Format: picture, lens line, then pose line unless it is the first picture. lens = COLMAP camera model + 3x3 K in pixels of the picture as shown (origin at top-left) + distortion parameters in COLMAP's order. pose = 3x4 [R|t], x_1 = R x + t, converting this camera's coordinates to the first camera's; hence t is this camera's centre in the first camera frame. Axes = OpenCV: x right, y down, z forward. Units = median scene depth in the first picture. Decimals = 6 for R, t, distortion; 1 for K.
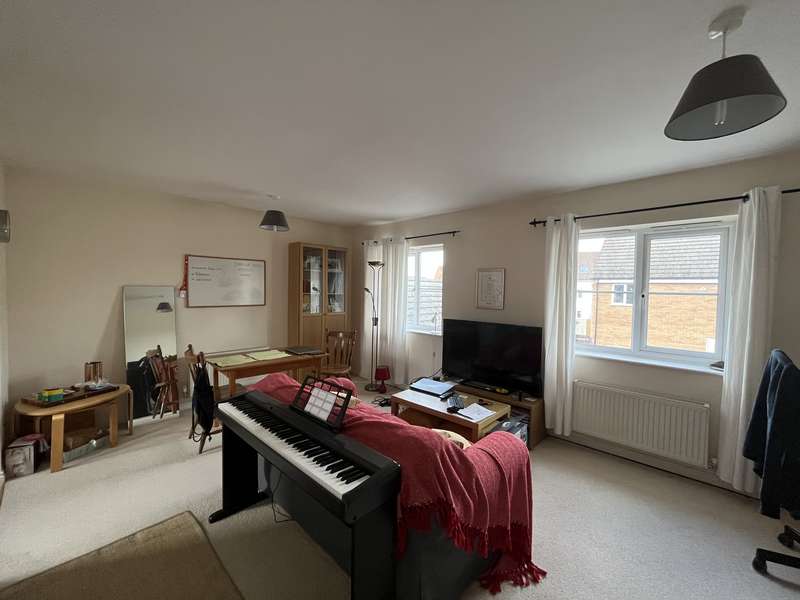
lens RADIAL K [[325.9, 0, 398.6], [0, 325.9, 300.7], [0, 0, 1]] dist [-0.002539, 0.000159]
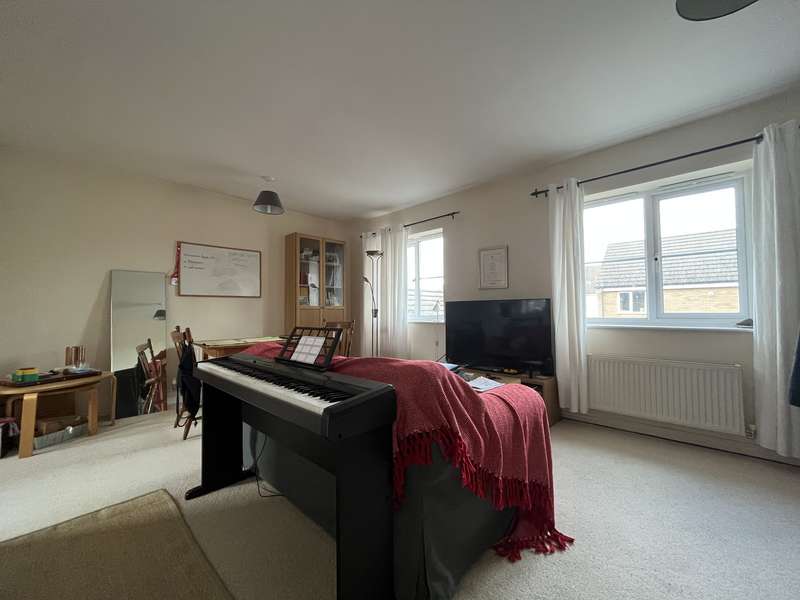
lens RADIAL K [[325.9, 0, 398.6], [0, 325.9, 300.7], [0, 0, 1]] dist [-0.002539, 0.000159]
pose [[0.999650, -0.024895, -0.008981, 0.012302], [0.024231, 0.997416, -0.067635, 0.150781], [0.010642, 0.067393, 0.997670, 0.061603]]
